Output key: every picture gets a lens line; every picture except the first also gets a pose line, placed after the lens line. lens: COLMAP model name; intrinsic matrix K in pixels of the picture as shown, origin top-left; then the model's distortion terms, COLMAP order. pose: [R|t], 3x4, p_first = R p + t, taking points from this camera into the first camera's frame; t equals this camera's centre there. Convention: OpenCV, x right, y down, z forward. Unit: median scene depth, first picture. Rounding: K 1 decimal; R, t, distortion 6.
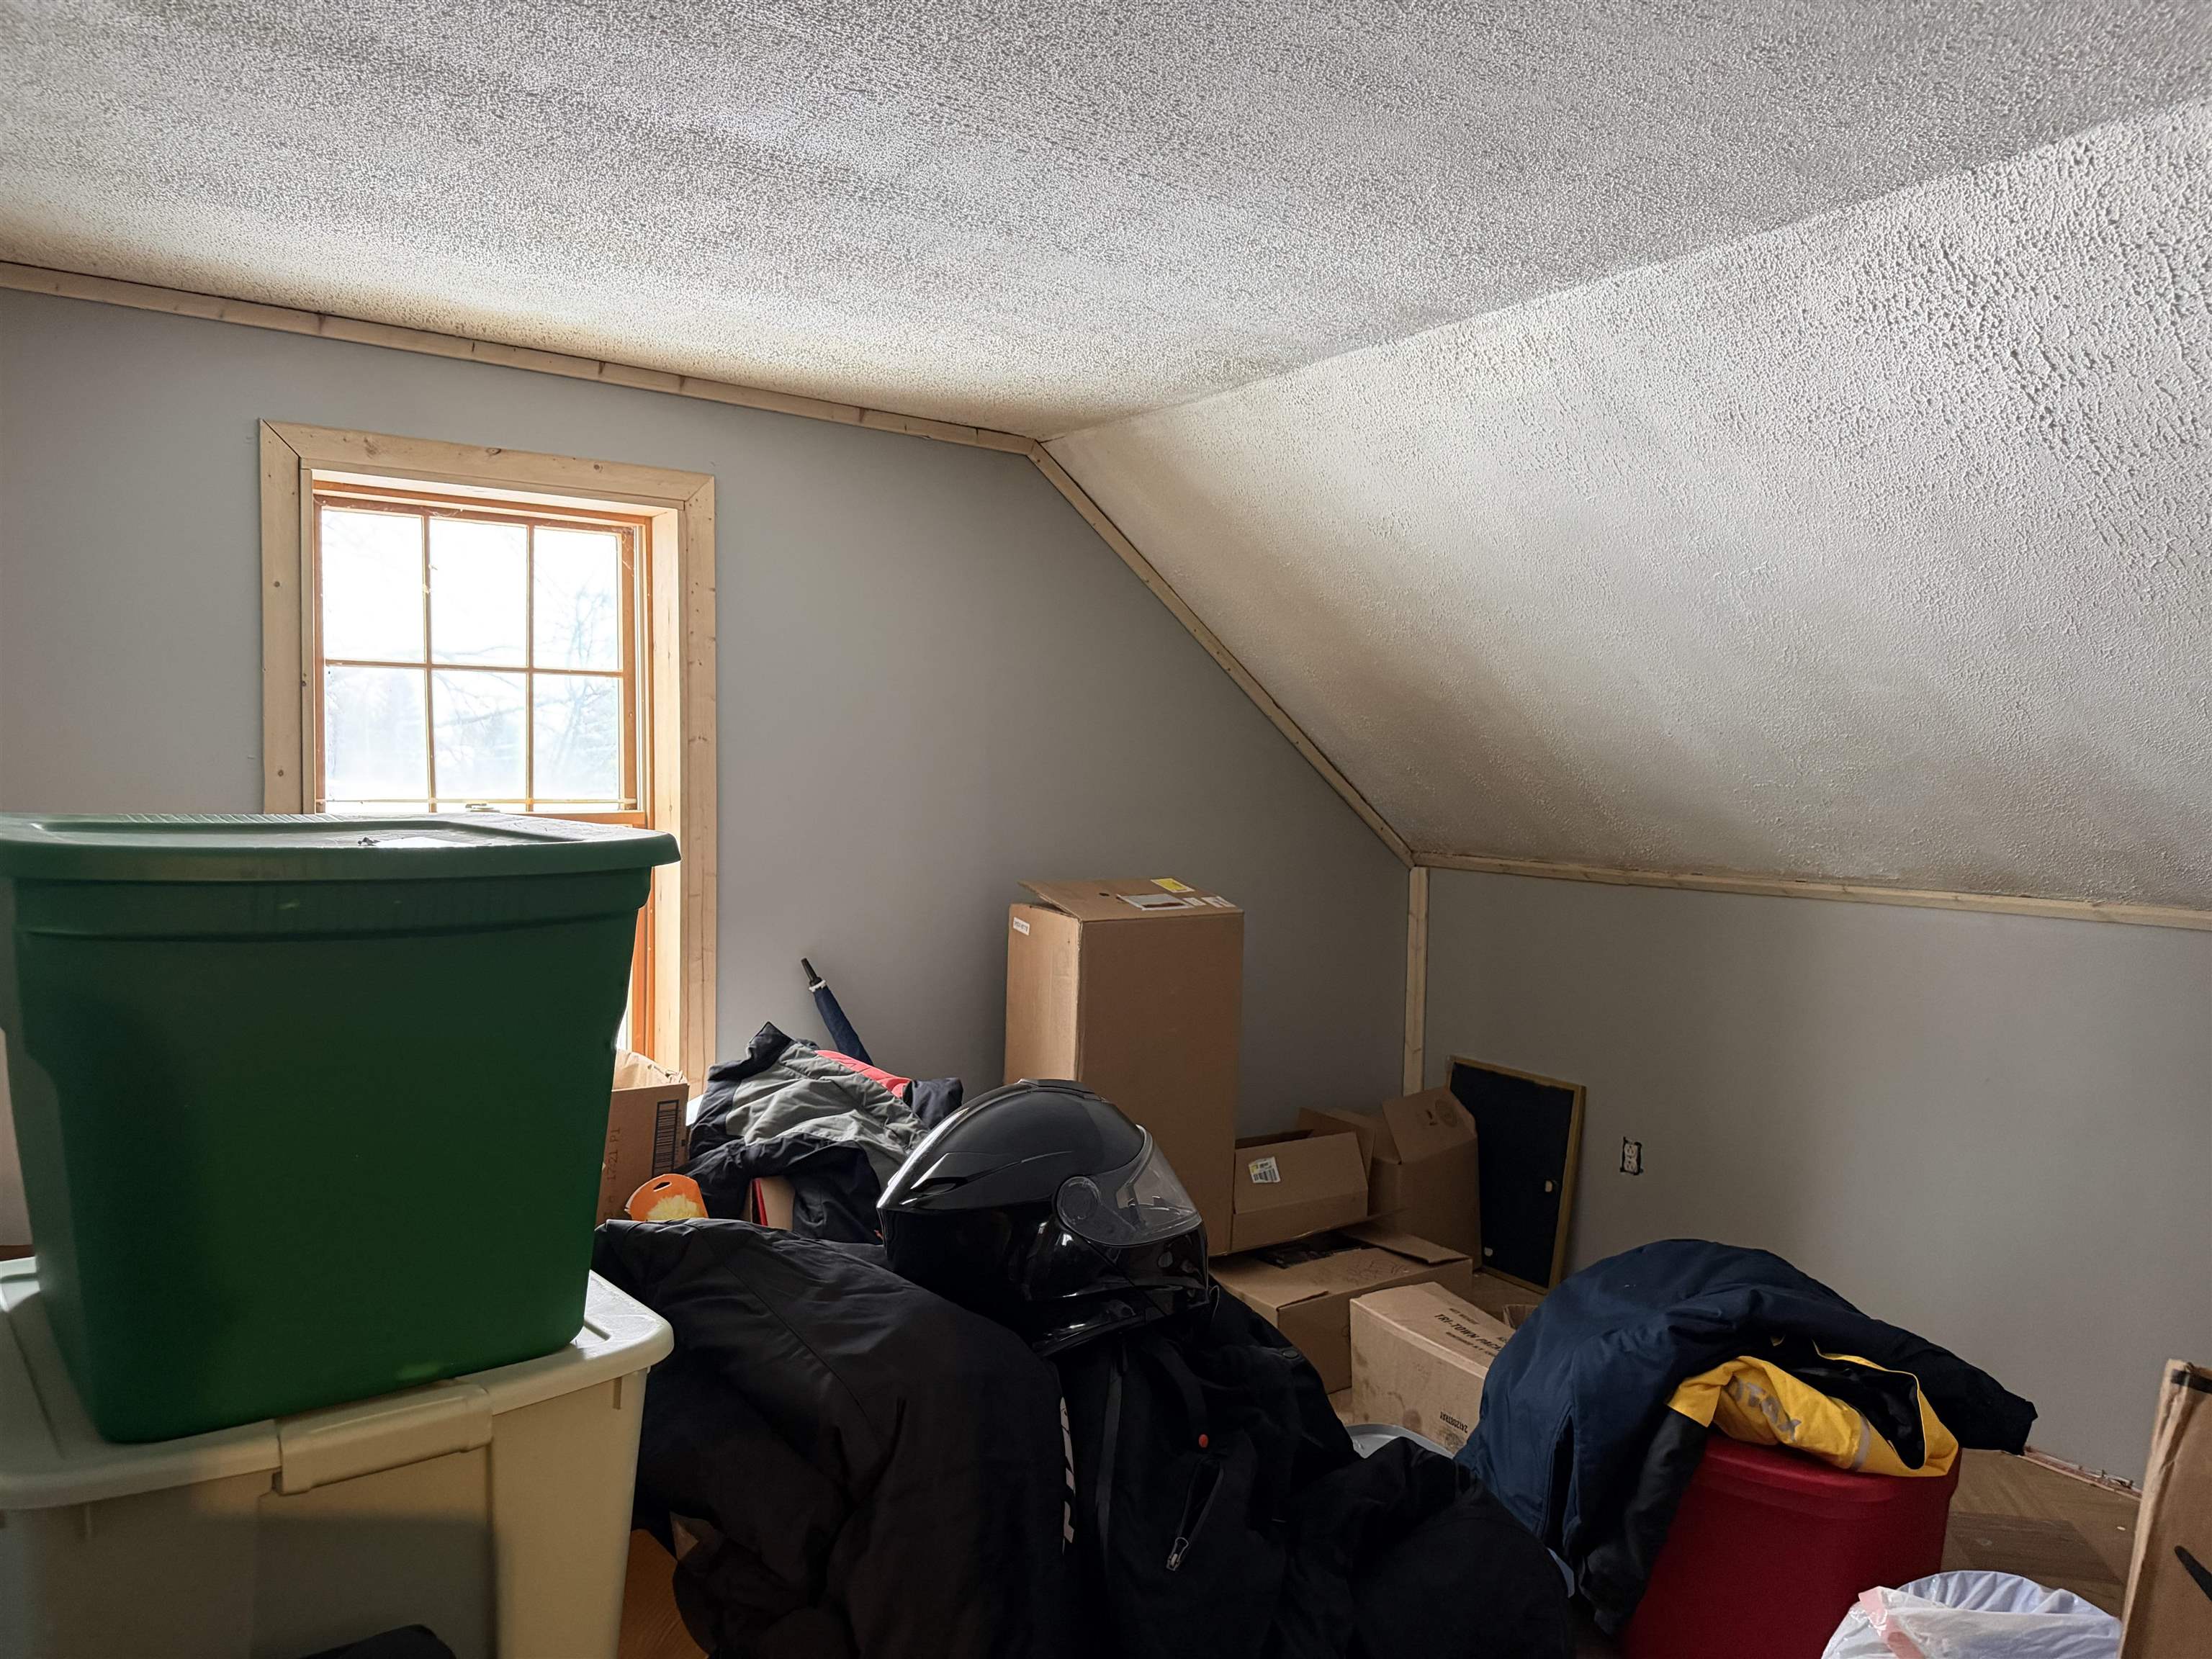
lens RADIAL K [[1546.9, 0, 1112.7], [0, 1546.9, 836.7], [0, 0, 1]] dist [0.079306, -0.102799]
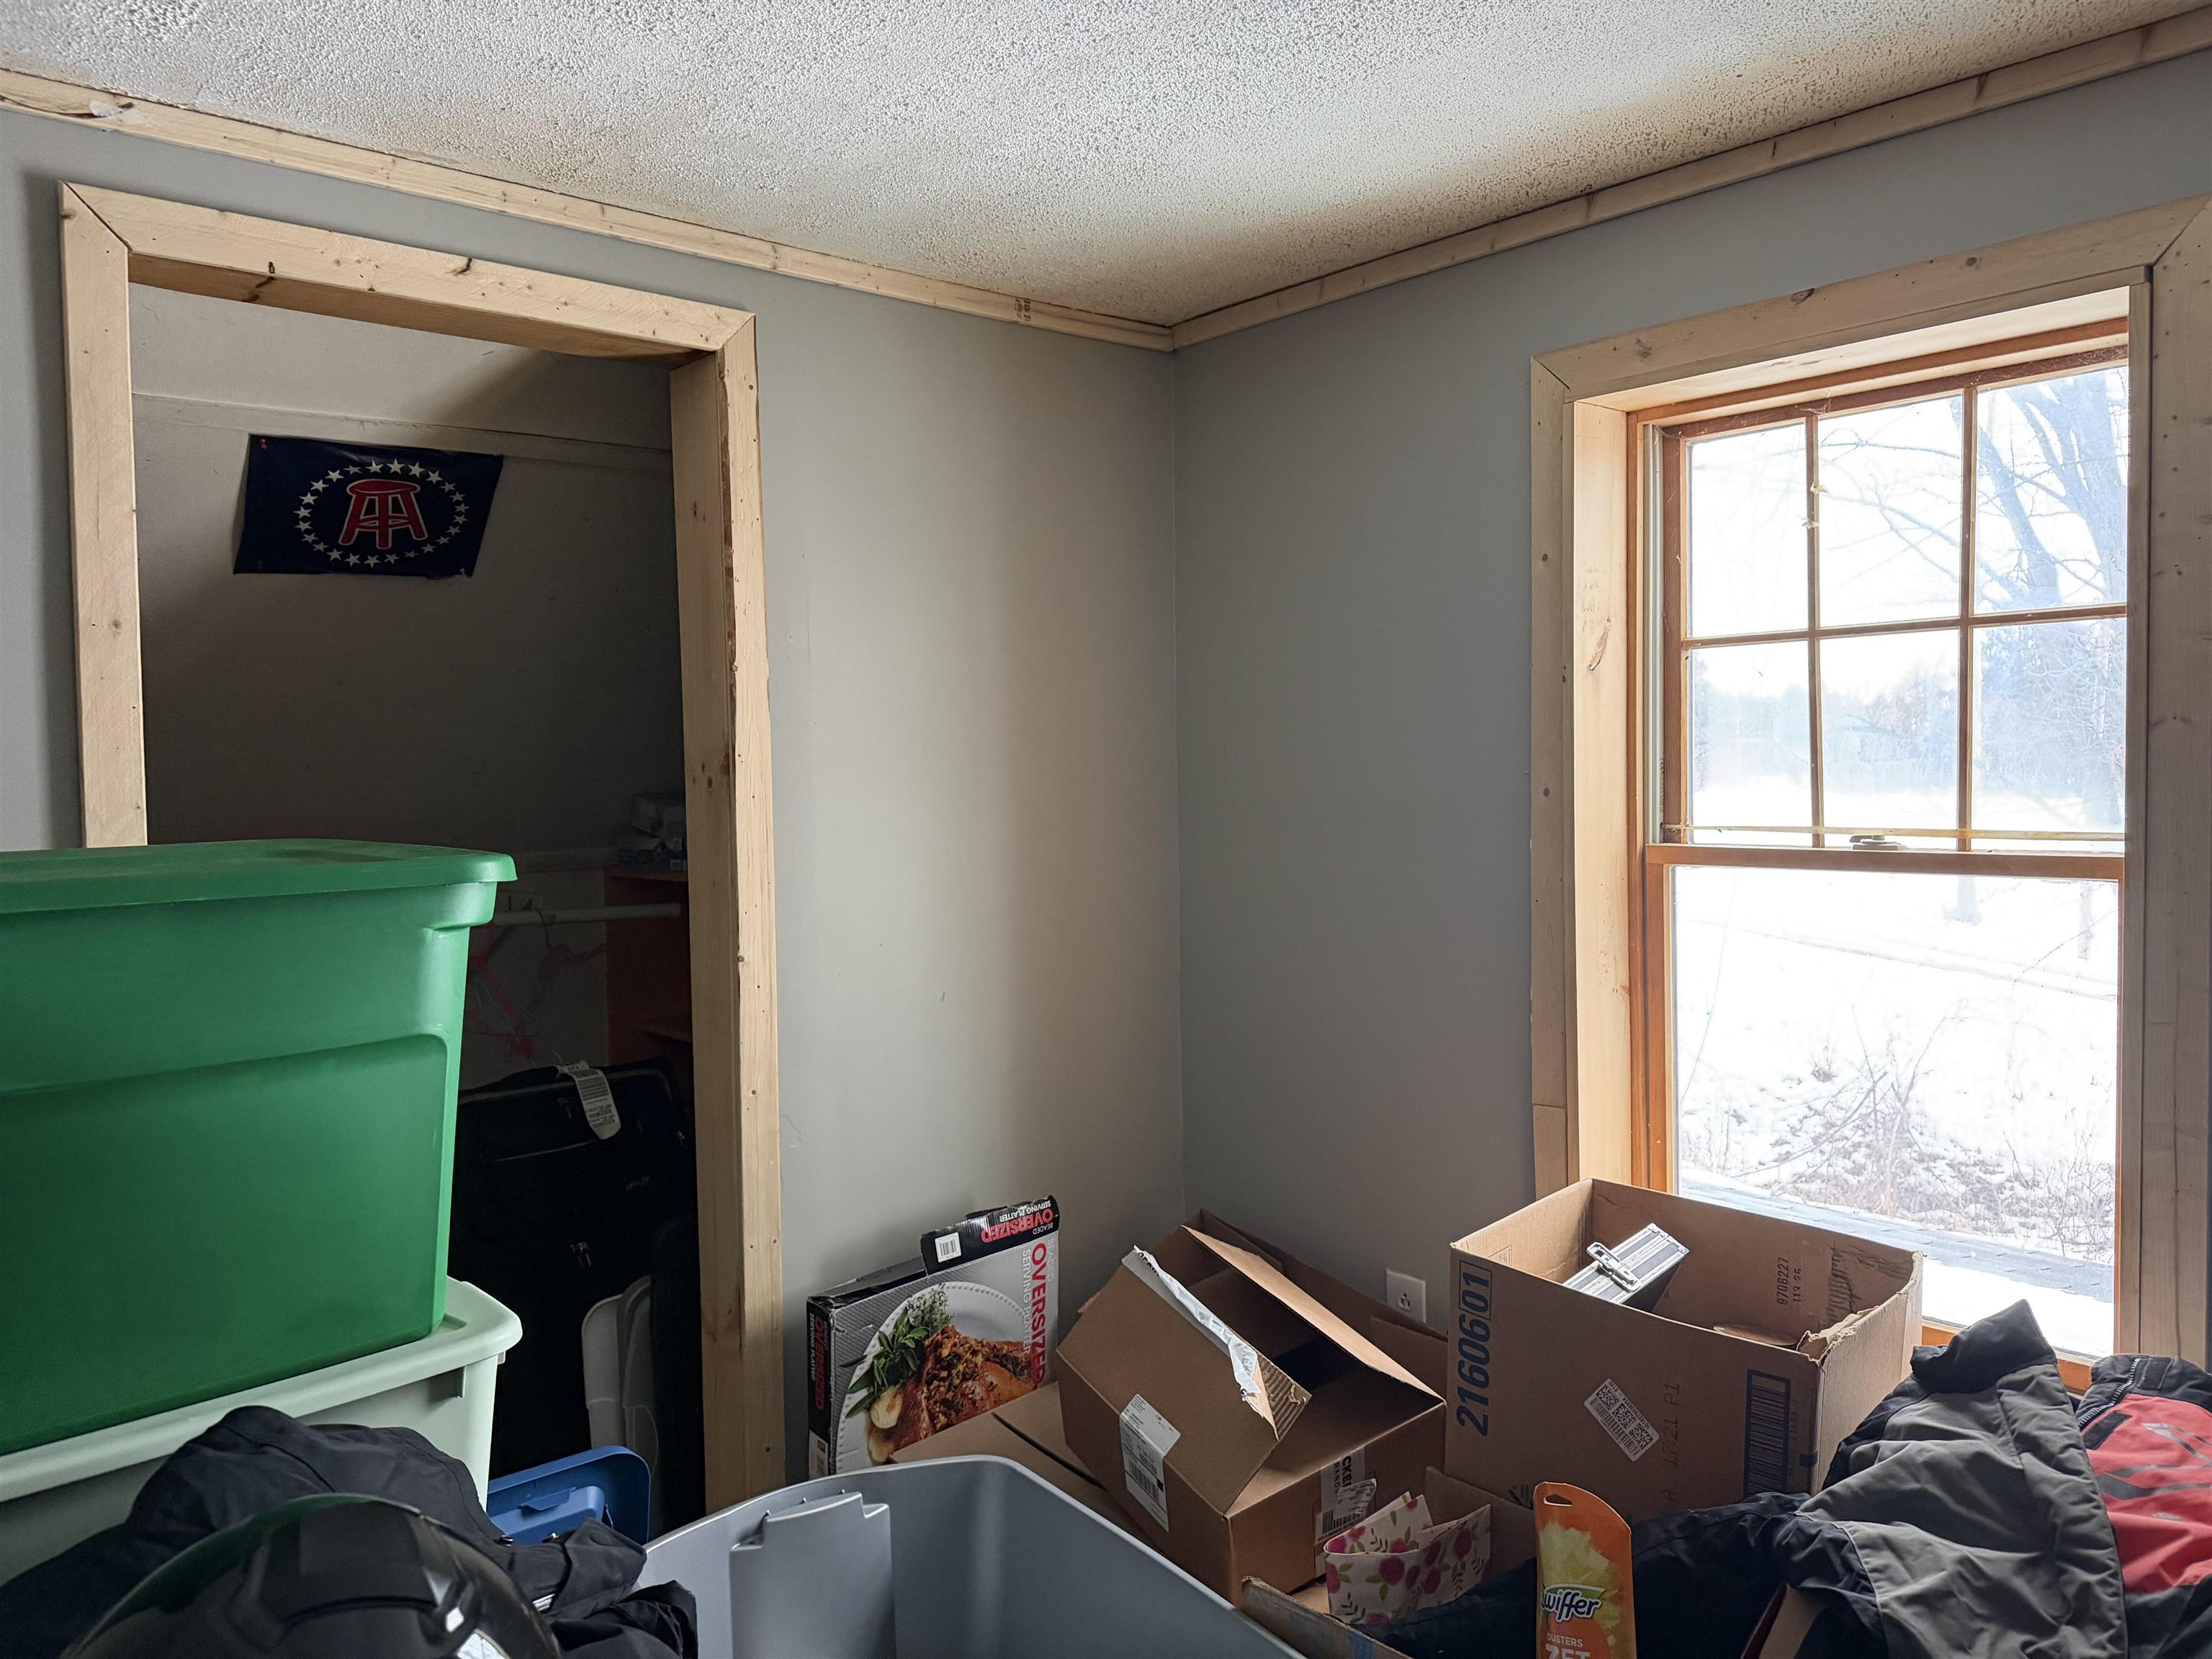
lens RADIAL K [[1546.9, 0, 1112.7], [0, 1546.9, 836.7], [0, 0, 1]] dist [0.079306, -0.102799]
pose [[0.105422, 0.031763, -0.993920, 0.223387], [-0.042543, 0.998719, 0.027404, -0.026205], [0.993517, 0.039395, 0.106638, 0.633778]]
